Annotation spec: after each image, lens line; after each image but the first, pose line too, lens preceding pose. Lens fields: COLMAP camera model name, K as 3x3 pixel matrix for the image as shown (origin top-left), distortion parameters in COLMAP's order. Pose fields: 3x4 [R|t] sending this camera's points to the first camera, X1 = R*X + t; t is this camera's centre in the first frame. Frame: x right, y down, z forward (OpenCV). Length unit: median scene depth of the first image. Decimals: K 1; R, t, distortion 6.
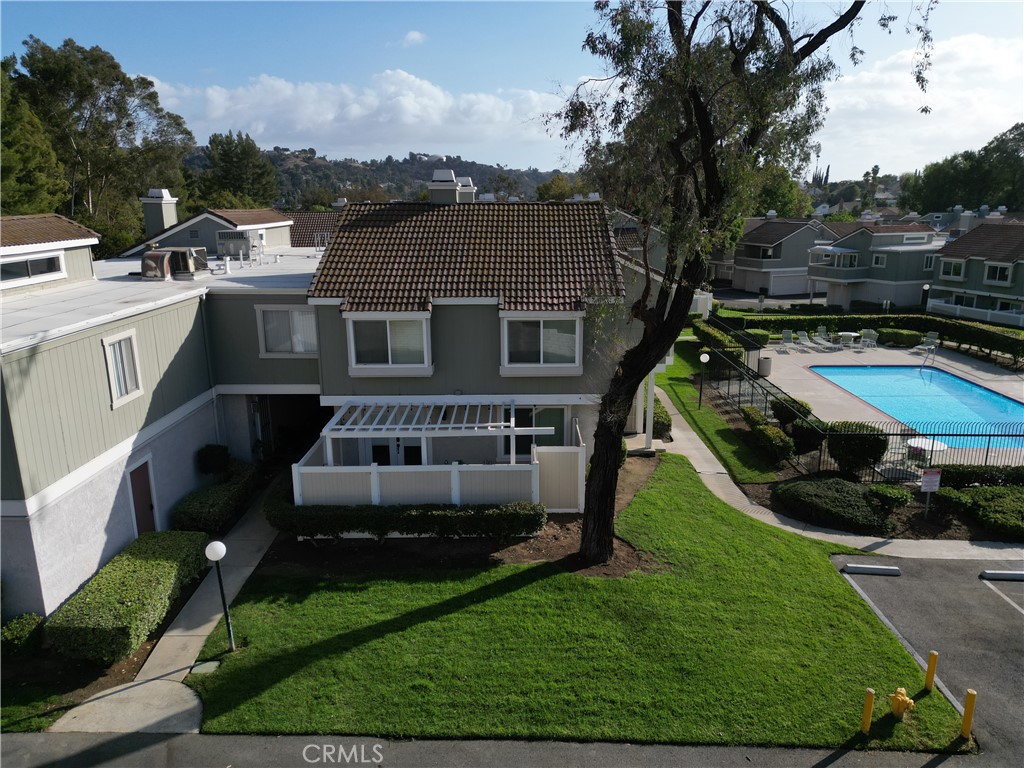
lens RADIAL K [[716.1, 0, 506.6], [0, 716.1, 382.5], [0, 0, 1]] dist [0.051245, -0.027479]
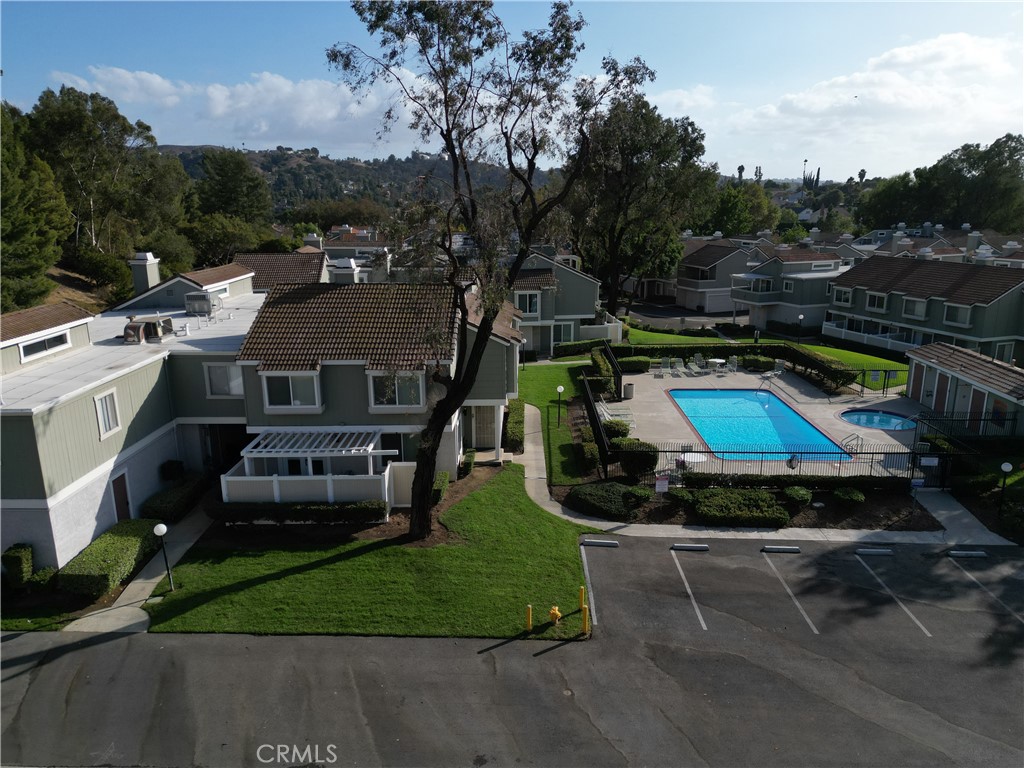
lens RADIAL K [[716.1, 0, 507.4], [0, 716.1, 382.4], [0, 0, 1]] dist [0.051245, -0.027479]
pose [[0.999985, -0.000087, -0.005446, 0.285169], [0.000112, 0.999990, 0.004555, -0.079870], [0.005445, -0.004556, 0.999975, -0.465843]]
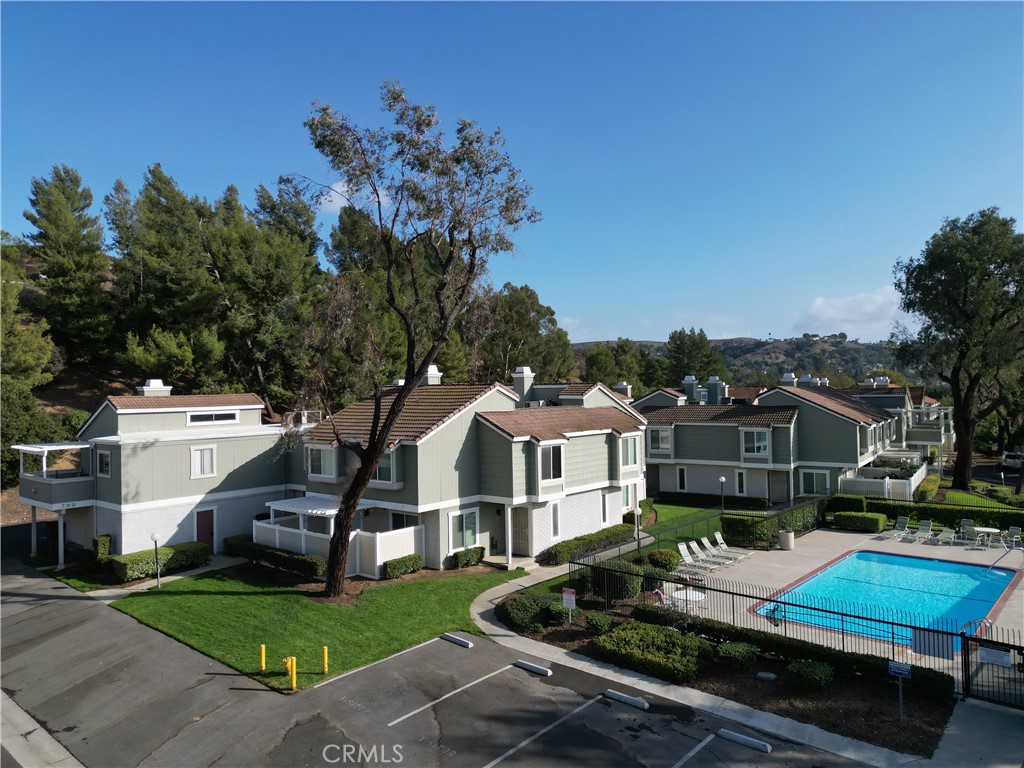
lens RADIAL K [[716.1, 0, 508.9], [0, 716.1, 383.4], [0, 0, 1]] dist [0.051245, -0.027479]
pose [[0.760889, -0.014618, -0.648718, 1.337882], [-0.146051, 0.970235, -0.193167, 0.031370], [0.632232, 0.241725, 0.736106, -0.058242]]
